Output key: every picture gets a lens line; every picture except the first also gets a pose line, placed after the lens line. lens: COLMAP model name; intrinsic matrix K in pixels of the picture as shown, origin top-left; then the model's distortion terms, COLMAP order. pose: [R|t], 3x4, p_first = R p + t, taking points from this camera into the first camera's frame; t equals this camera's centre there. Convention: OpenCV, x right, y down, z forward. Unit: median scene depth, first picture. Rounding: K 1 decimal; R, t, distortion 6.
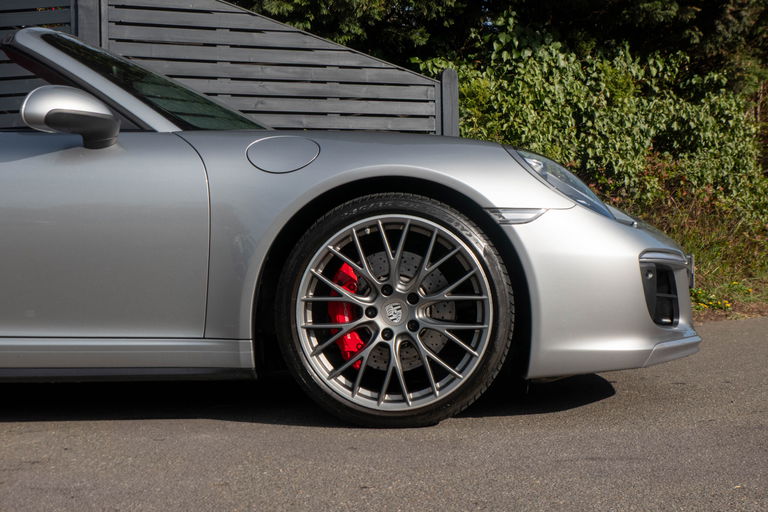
lens RADIAL K [[1147.0, 0, 386.1], [0, 1147.0, 251.1], [0, 0, 1]] dist [-0.014616, 0.000000]
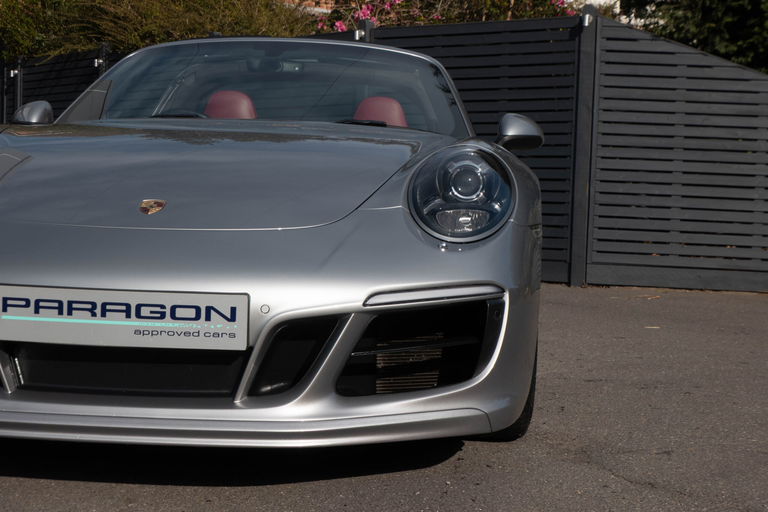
lens RADIAL K [[1147.0, 0, 390.3], [0, 1147.0, 248.1], [0, 0, 1]] dist [-0.014616, 0.000000]
pose [[0.915364, 0.071418, -0.396244, 0.080790], [-0.052140, 0.996882, 0.059225, -0.030269], [0.399238, -0.033553, 0.916233, -0.339324]]
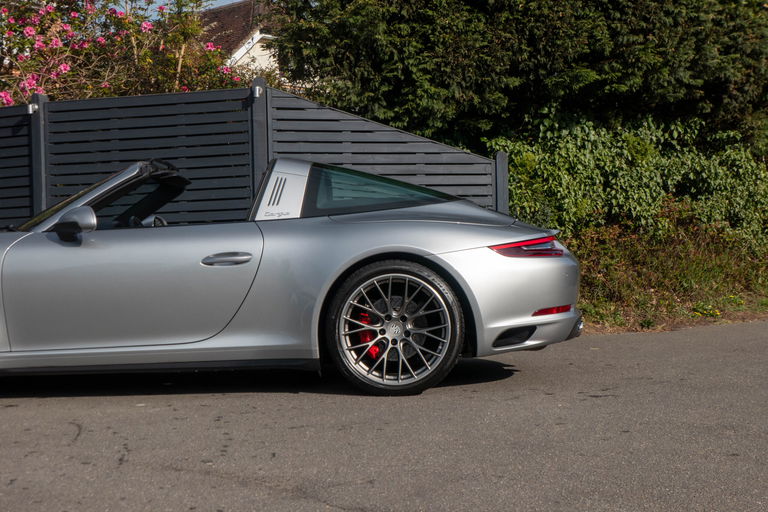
lens RADIAL K [[1147.0, 0, 385.7], [0, 1147.0, 250.1], [0, 0, 1]] dist [-0.014616, 0.000000]
pose [[0.991887, -0.002210, -0.127100, 0.081236], [0.002925, 0.999981, 0.005433, -0.036917], [0.127086, -0.005761, 0.991875, -0.398623]]
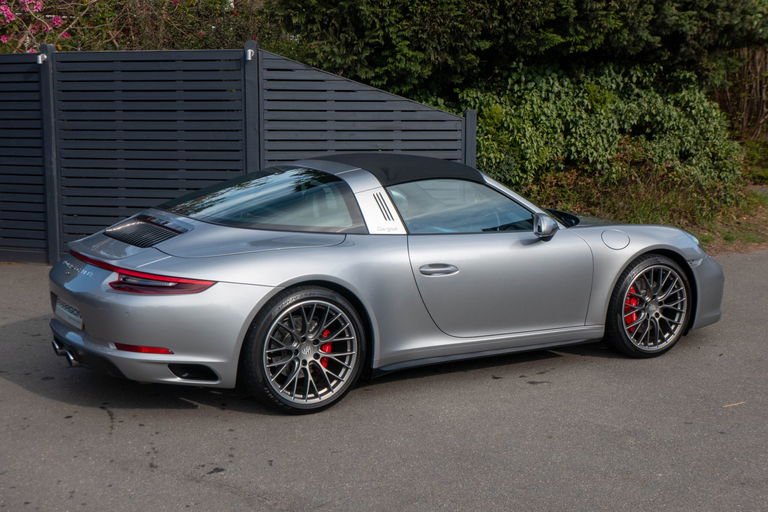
lens RADIAL K [[1147.0, 0, 382.0], [0, 1147.0, 259.5], [0, 0, 1]] dist [-0.014616, 0.000000]
pose [[0.993433, 0.037833, -0.107982, 0.096804], [-0.020699, 0.987604, 0.155595, -0.172156], [0.112530, -0.152338, 0.981901, -0.533098]]
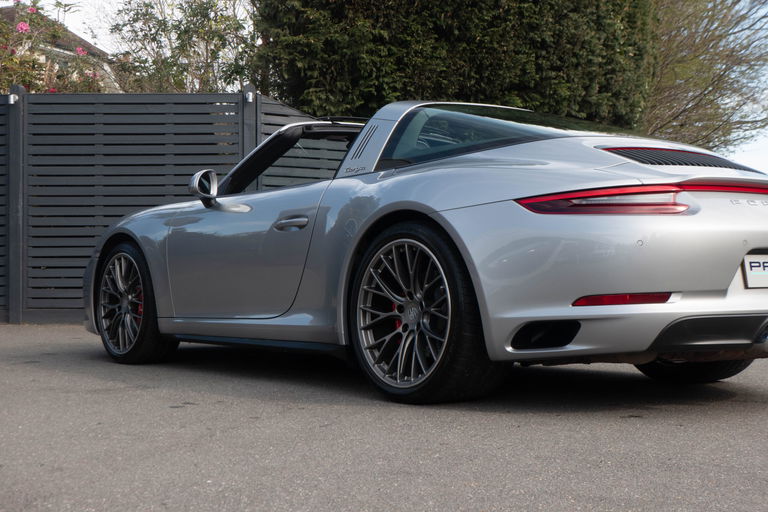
lens RADIAL K [[1147.0, 0, 395.3], [0, 1147.0, 250.0], [0, 0, 1]] dist [-0.014616, 0.000000]
pose [[0.983316, 0.021292, 0.180655, -0.274092], [-0.017176, 0.999557, -0.024316, 0.005856], [-0.181092, 0.020807, 0.983246, -0.531398]]
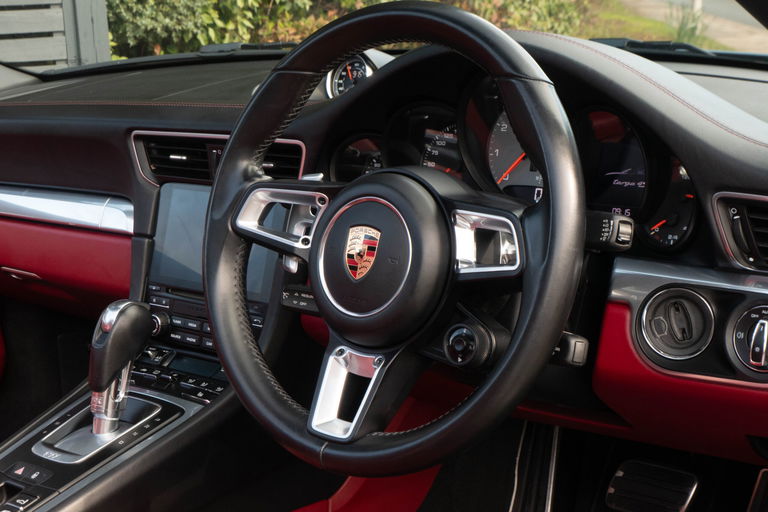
lens RADIAL K [[1232.5, 0, 383.6], [0, 1232.5, 255.2], [0, 0, 1]] dist [0.009875, 0.000000]
pose [[0.972028, -0.078880, 0.221225, 0.046745], [0.032414, 0.977956, 0.206282, -0.066357], [-0.232619, -0.193341, 0.953157, 0.323134]]
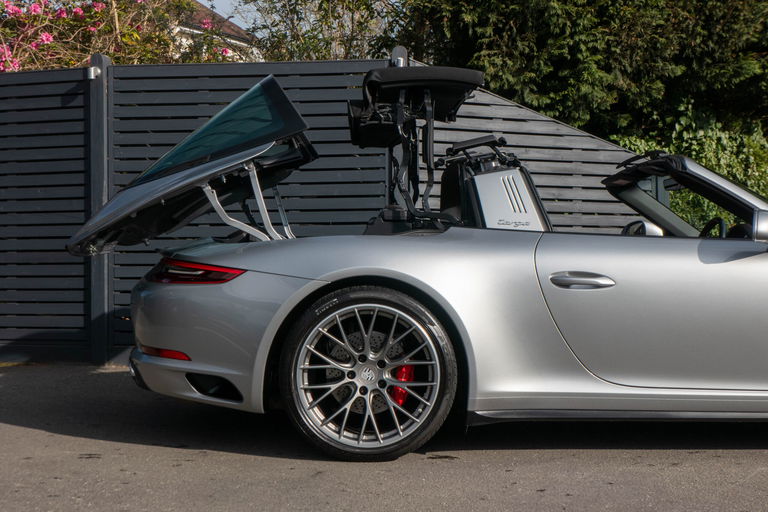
lens RADIAL K [[1078.3, 0, 389.1], [0, 1078.3, 258.7], [0, 0, 1]] dist [-0.028291, 0.000000]
pose [[0.998845, 0.020055, 0.043659, -0.250610], [-0.020351, 0.999773, 0.006339, -0.038248], [-0.043522, -0.007221, 0.999026, -0.130476]]
